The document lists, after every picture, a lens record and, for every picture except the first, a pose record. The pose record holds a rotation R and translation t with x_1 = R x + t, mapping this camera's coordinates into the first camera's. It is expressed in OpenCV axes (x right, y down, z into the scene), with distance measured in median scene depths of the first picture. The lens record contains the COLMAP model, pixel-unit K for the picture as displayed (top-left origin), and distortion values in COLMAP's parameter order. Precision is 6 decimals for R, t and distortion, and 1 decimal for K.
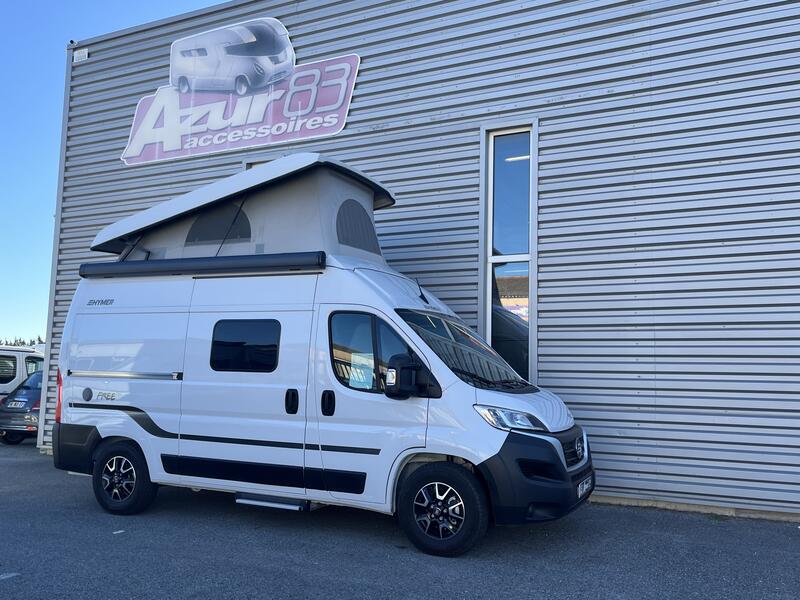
lens RADIAL K [[717.6, 0, 398.4], [0, 717.6, 300.4], [0, 0, 1]] dist [0.001651, 0.003320]
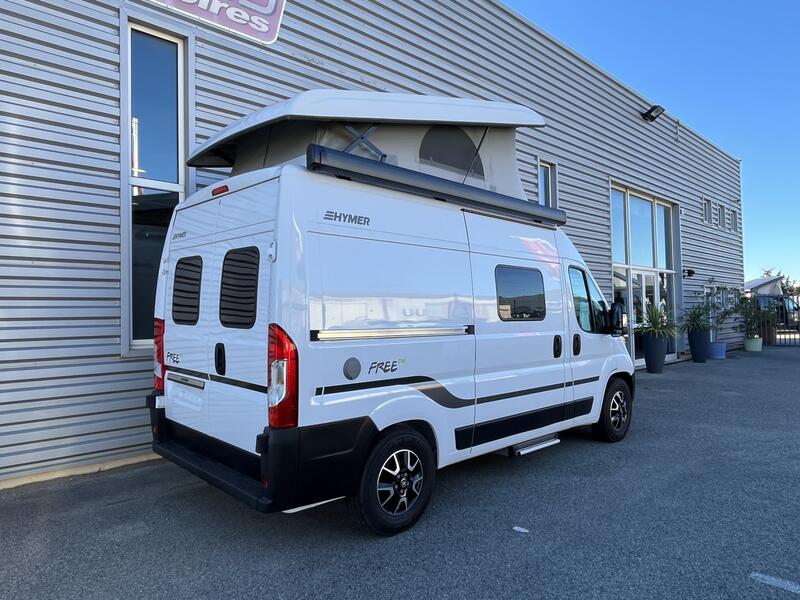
lens RADIAL K [[528.7, 0, 398.4], [0, 528.7, 303.7], [0, 0, 1]] dist [-0.002231, -0.002849]
pose [[0.357751, -0.006306, 0.933796, -0.626745], [-0.080150, 0.996080, 0.037433, 0.041915], [-0.930371, -0.088236, 0.355844, 0.603331]]
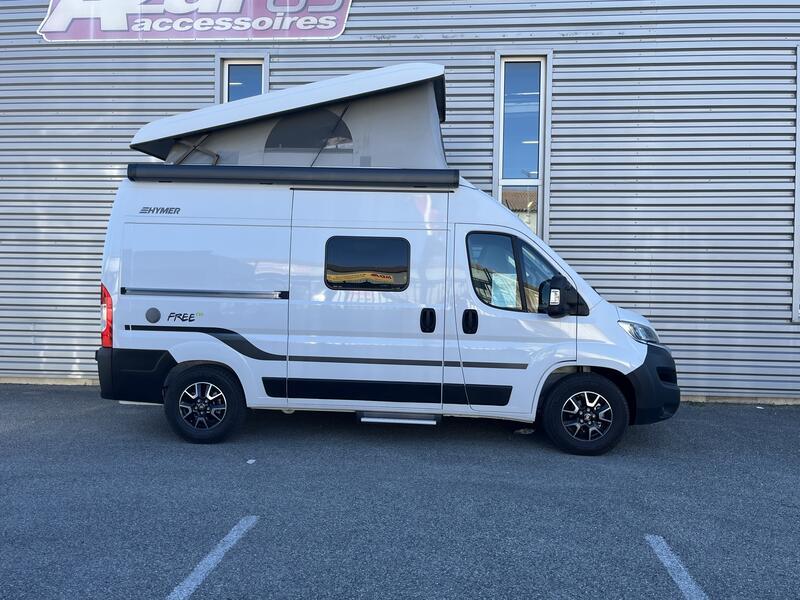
lens RADIAL K [[668.6, 0, 394.2], [0, 668.6, 300.8], [0, 0, 1]] dist [0.025334, -0.025065]
pose [[0.933476, -0.010332, 0.358491, -0.337384], [-0.038227, 0.991024, 0.128101, -0.002981], [-0.356596, -0.133284, 0.924702, 0.098222]]
